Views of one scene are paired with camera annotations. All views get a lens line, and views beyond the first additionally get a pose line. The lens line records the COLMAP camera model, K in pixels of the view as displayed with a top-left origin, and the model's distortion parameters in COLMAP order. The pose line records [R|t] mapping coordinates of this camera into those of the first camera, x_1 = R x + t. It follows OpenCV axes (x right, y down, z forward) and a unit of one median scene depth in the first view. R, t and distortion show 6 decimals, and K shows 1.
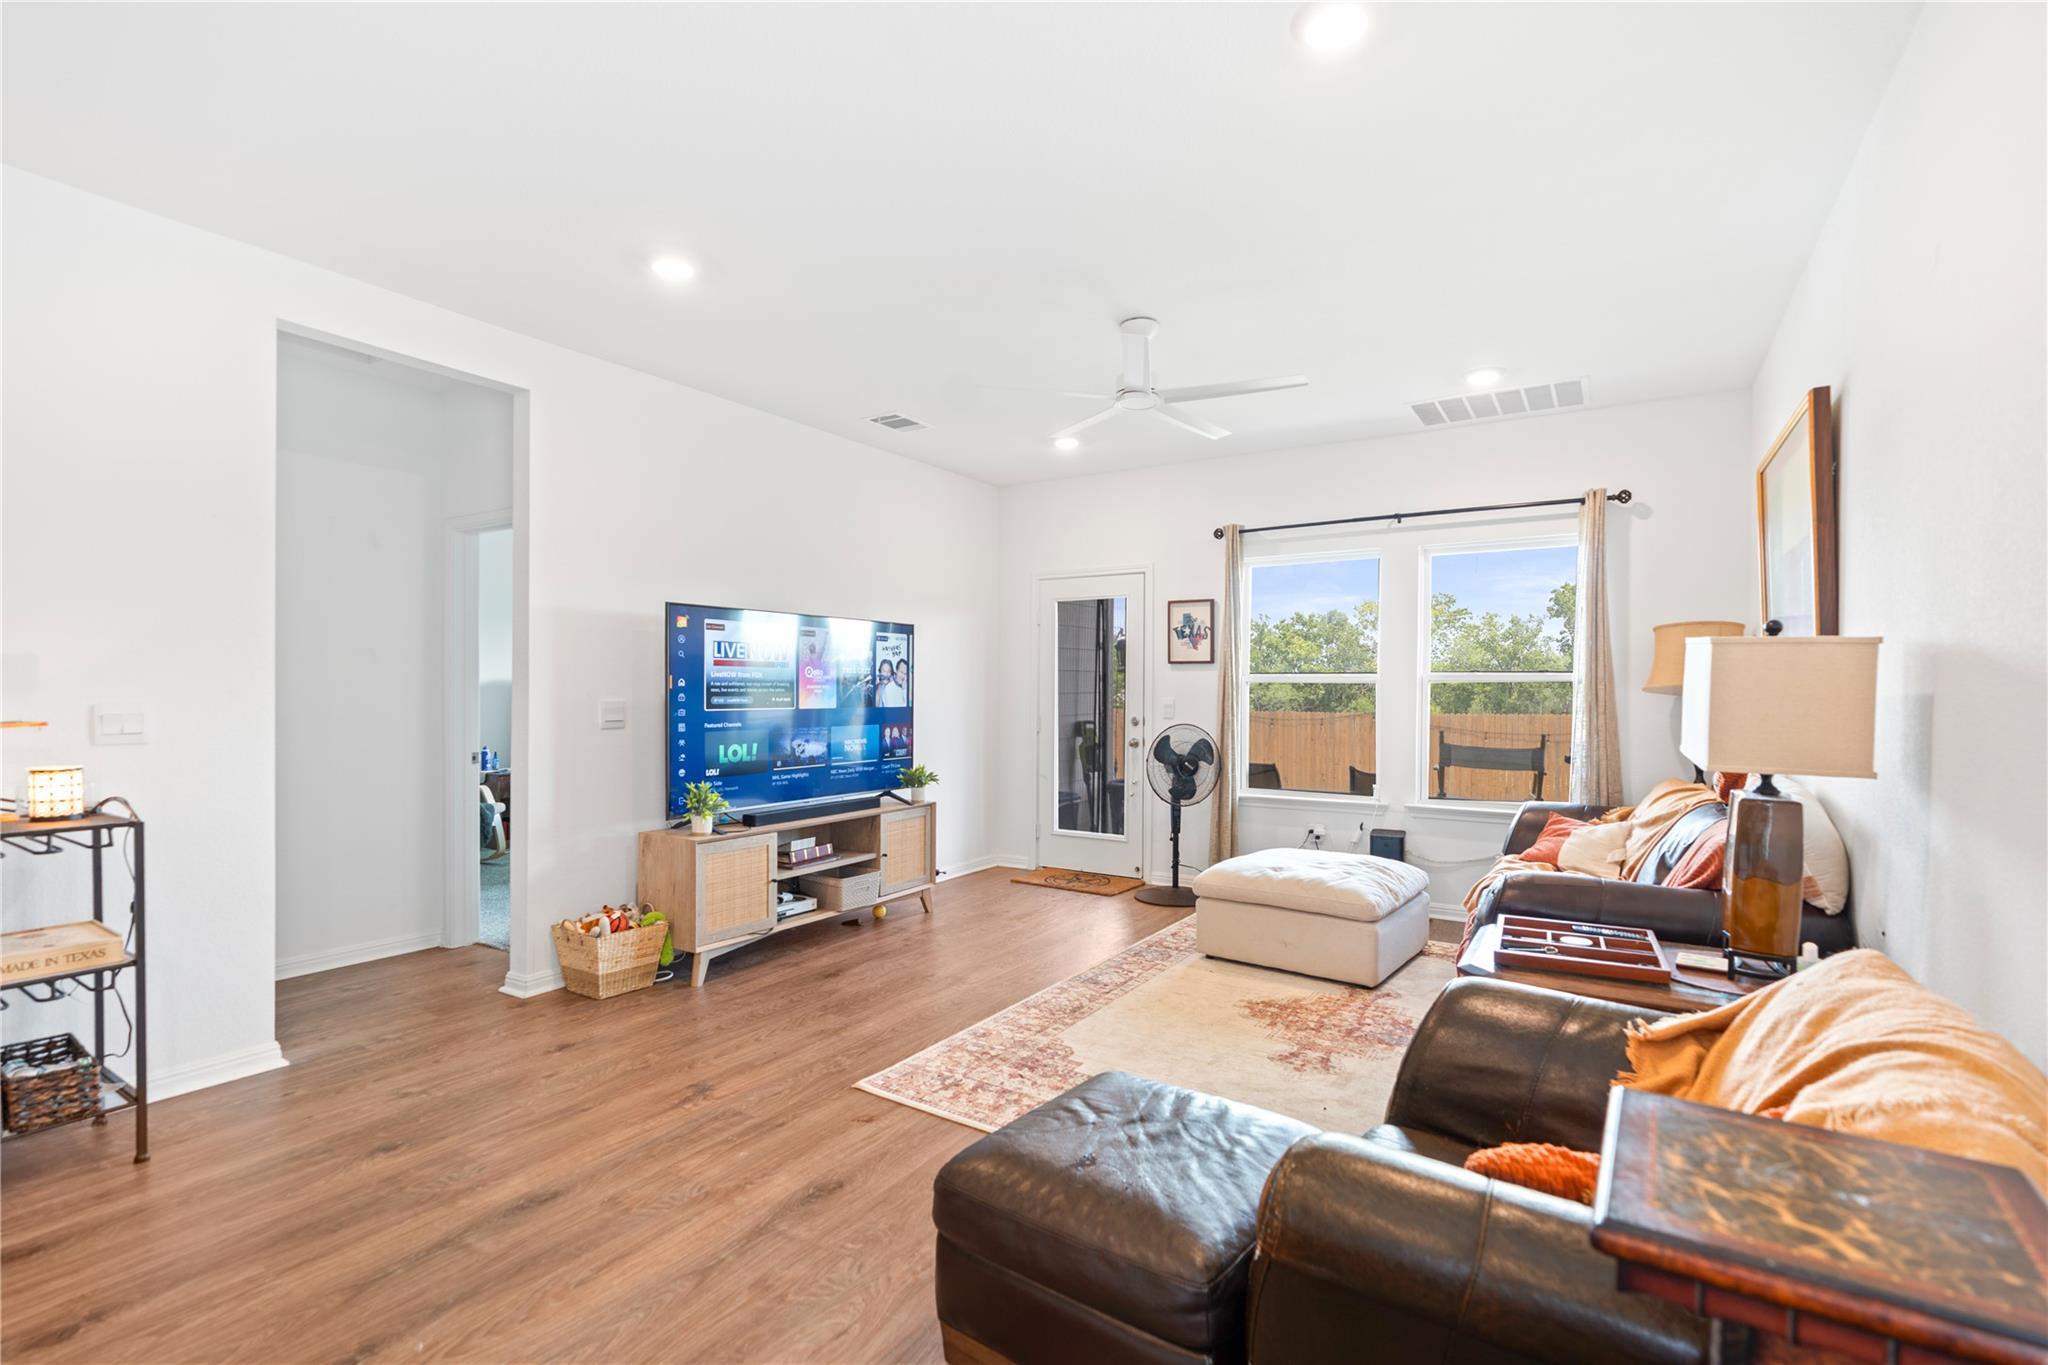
lens RADIAL K [[951.9, 0, 1024.0], [0, 951.9, 682.5], [0, 0, 1]] dist [0.003363, 0.000362]
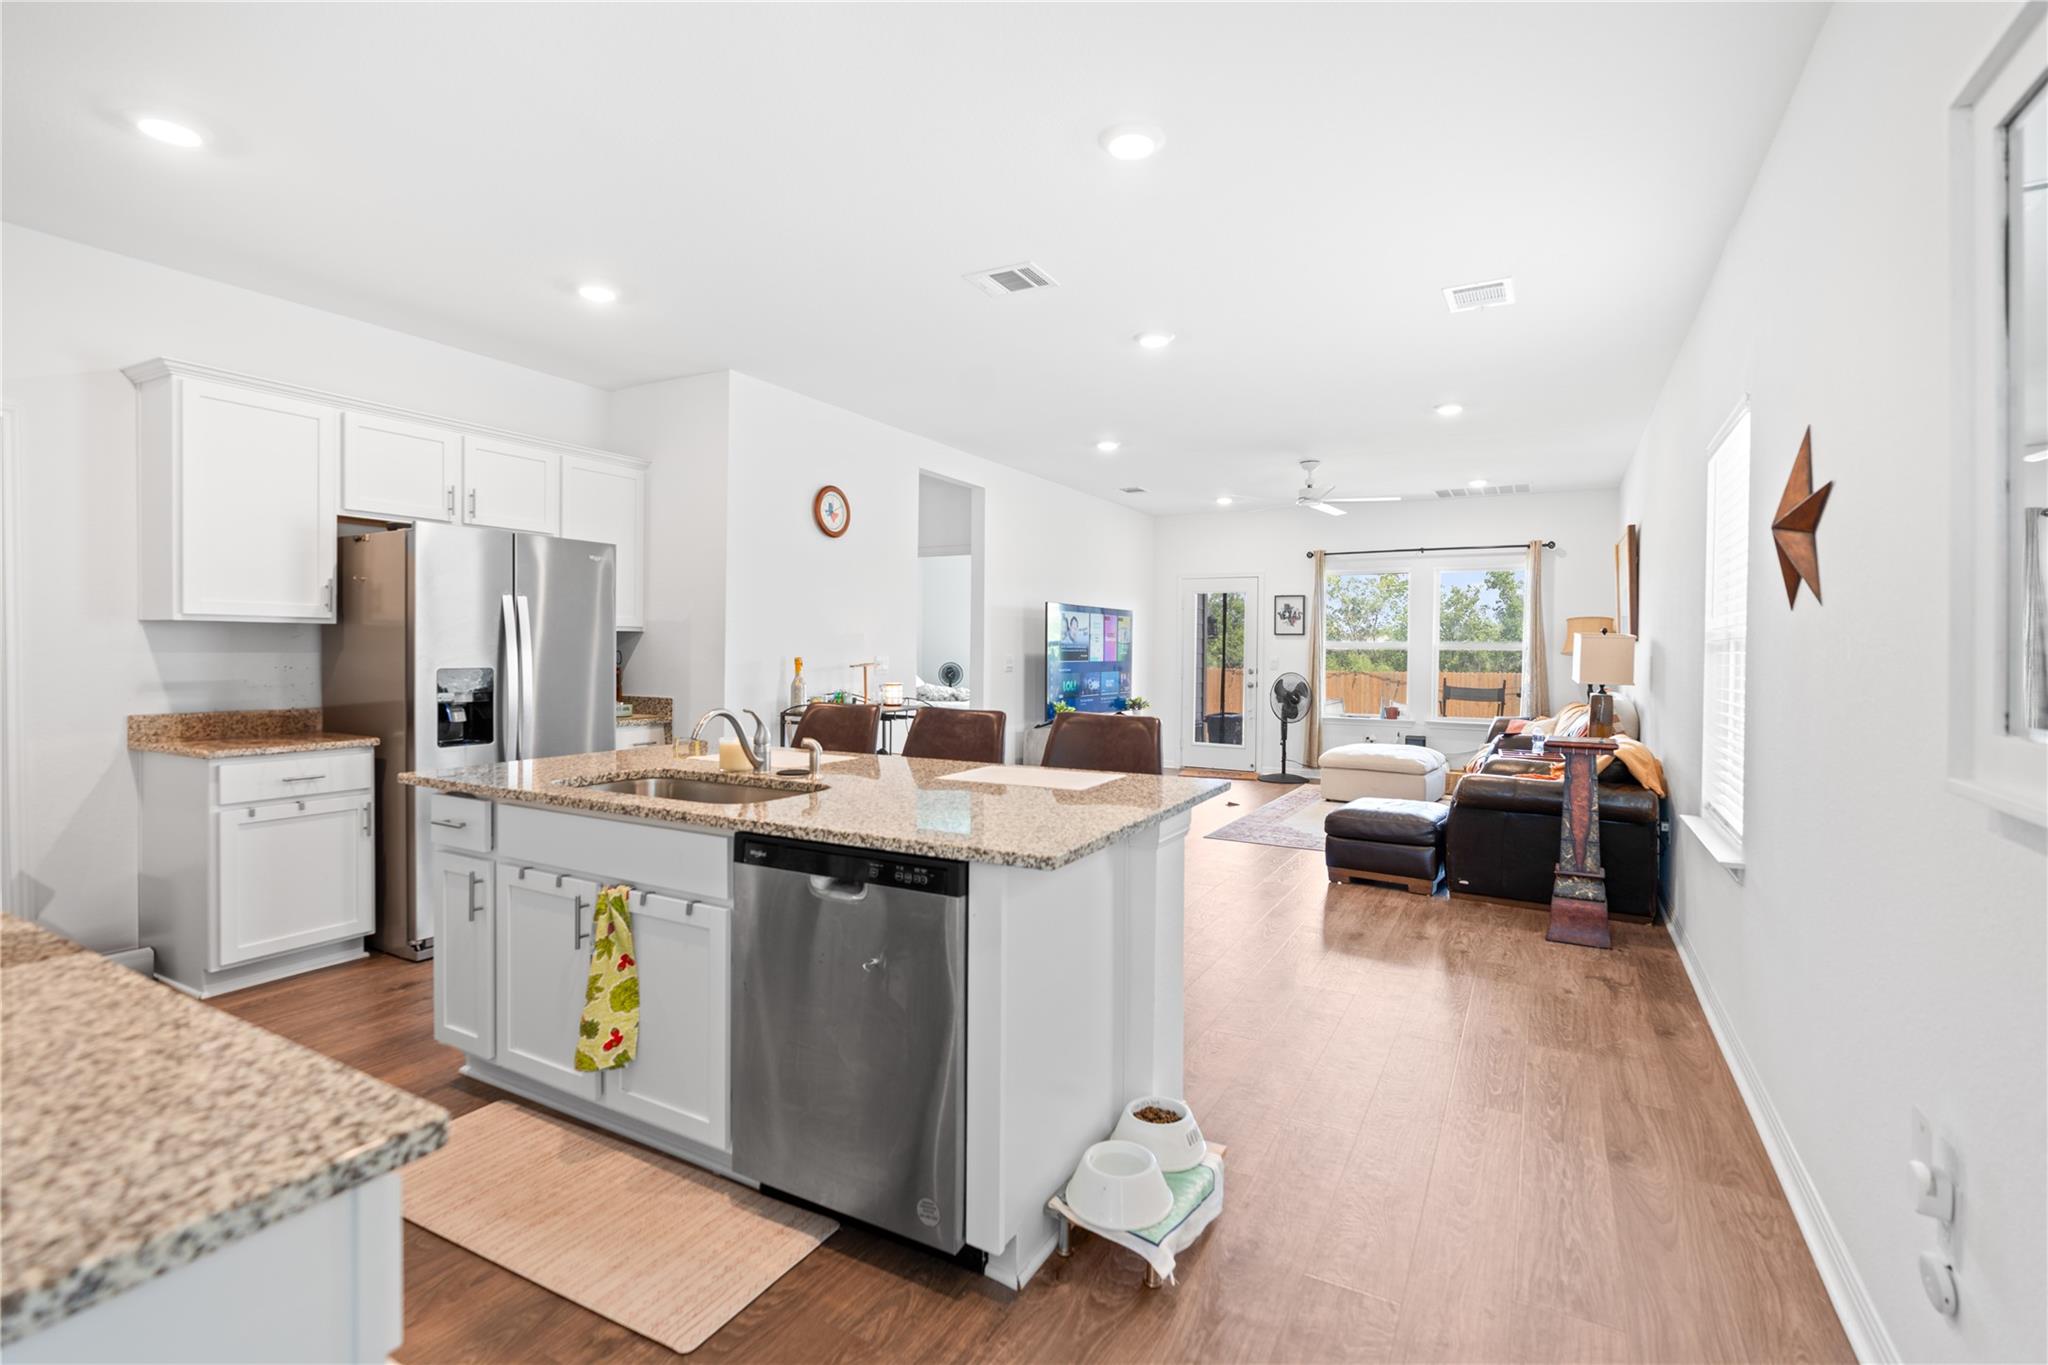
lens RADIAL K [[940.4, 0, 1037.9], [0, 940.4, 636.2], [0, 0, 1]] dist [-0.001126, -0.000120]
pose [[0.997950, 0.008093, 0.063477, -0.375835], [-0.007753, 0.999954, -0.005592, -0.006603], [-0.063520, 0.005088, 0.997968, -0.592796]]
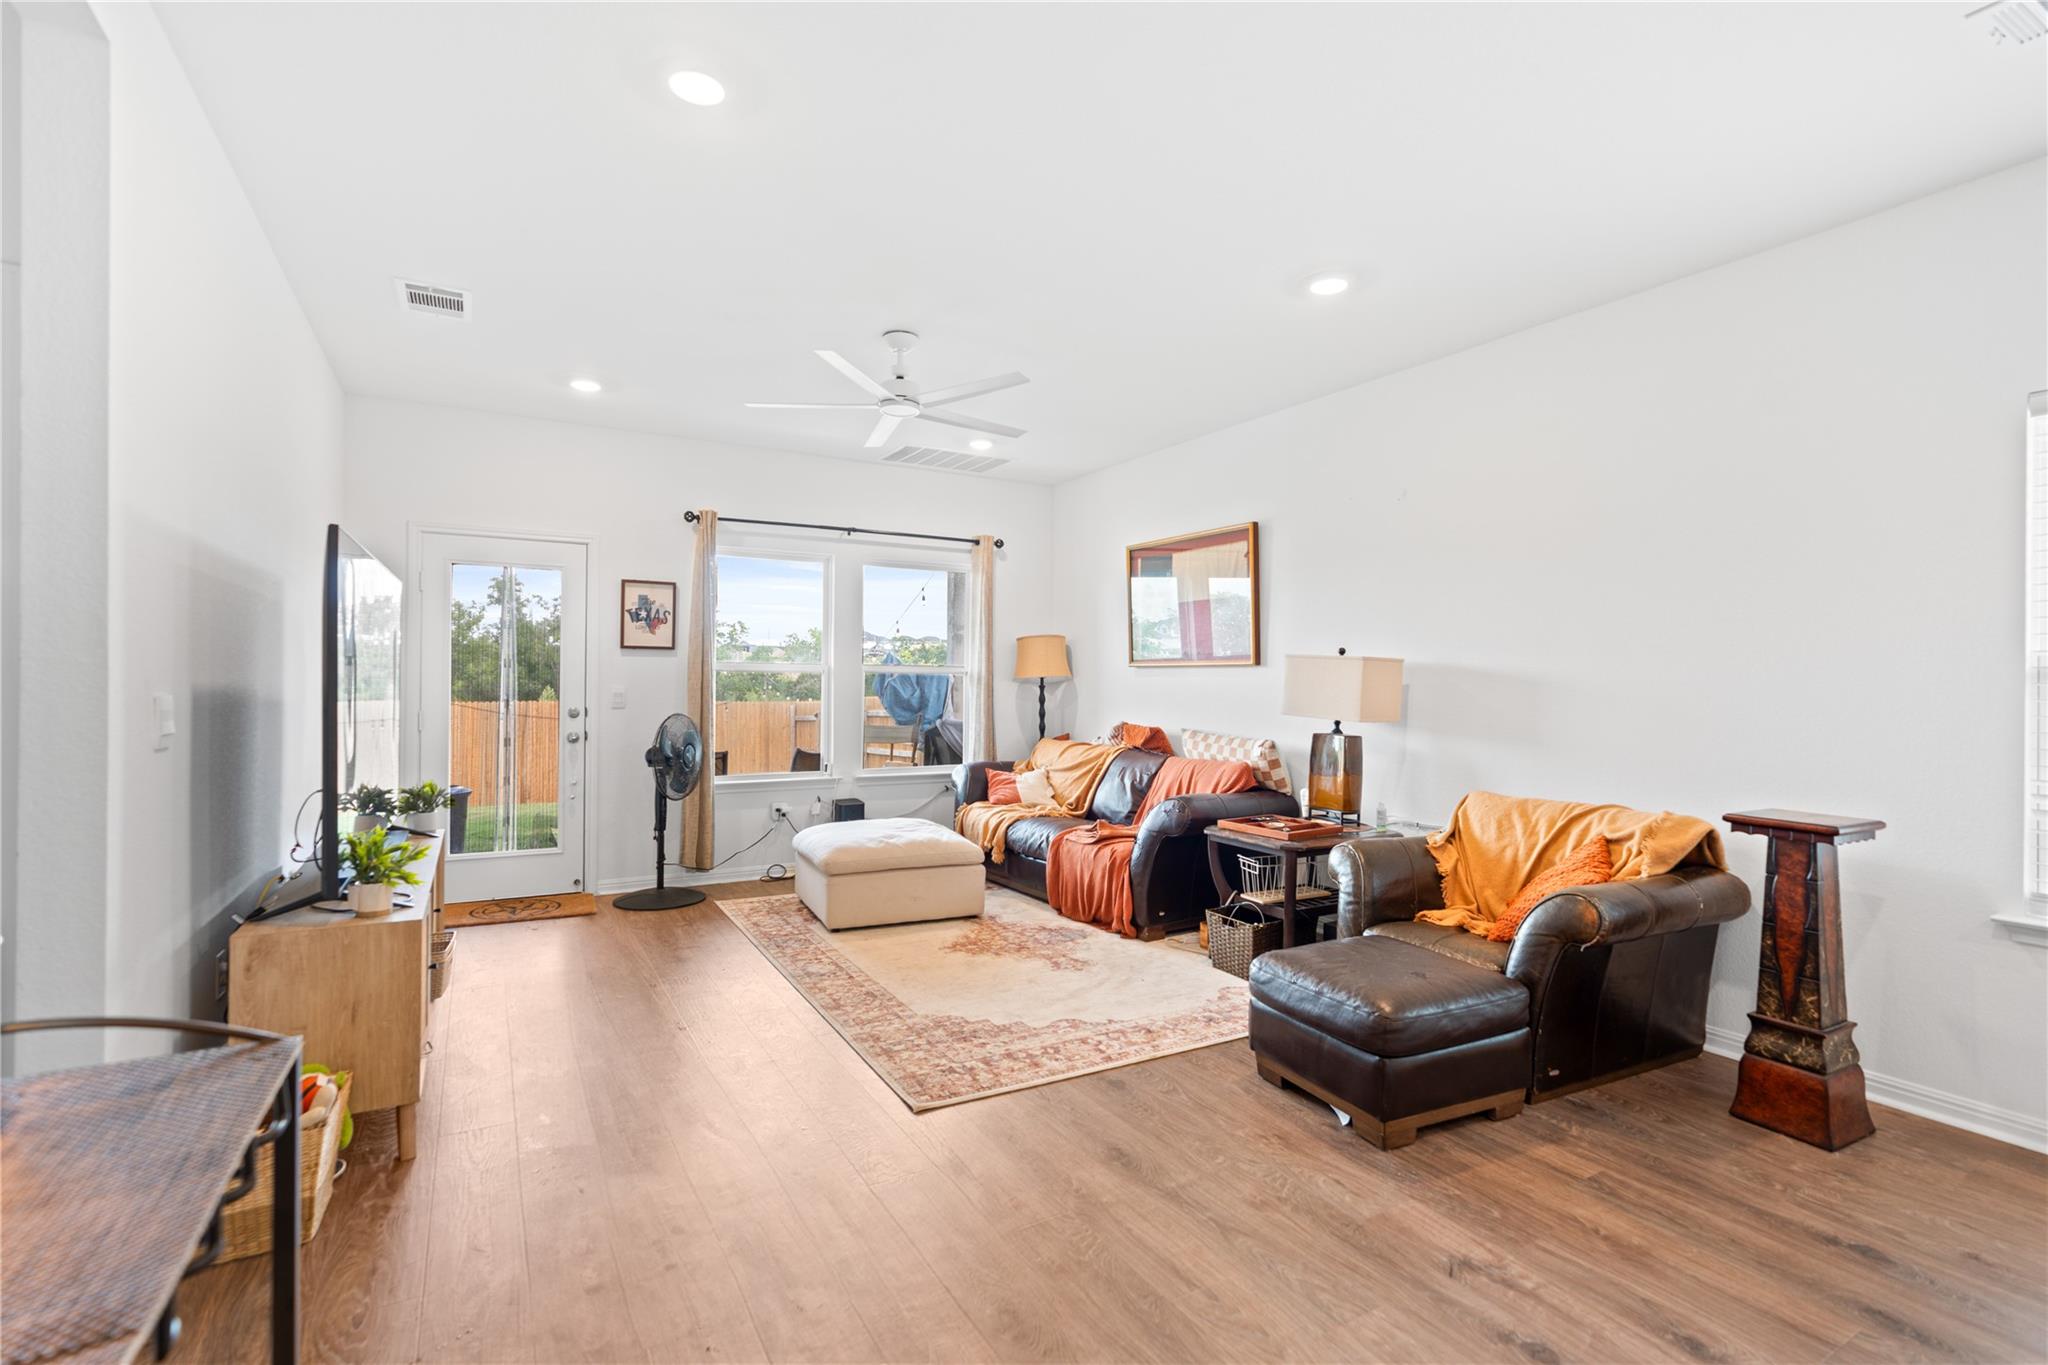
lens RADIAL K [[937.3, 0, 1024.0], [0, 937.3, 682.5], [0, 0, 1]] dist [-0.003034, -0.000226]
pose [[0.465041, 0.000368, 0.885289, -0.508261], [-0.013524, 0.999886, 0.006689, 0.001711], [-0.885186, -0.015083, 0.464993, 0.269497]]
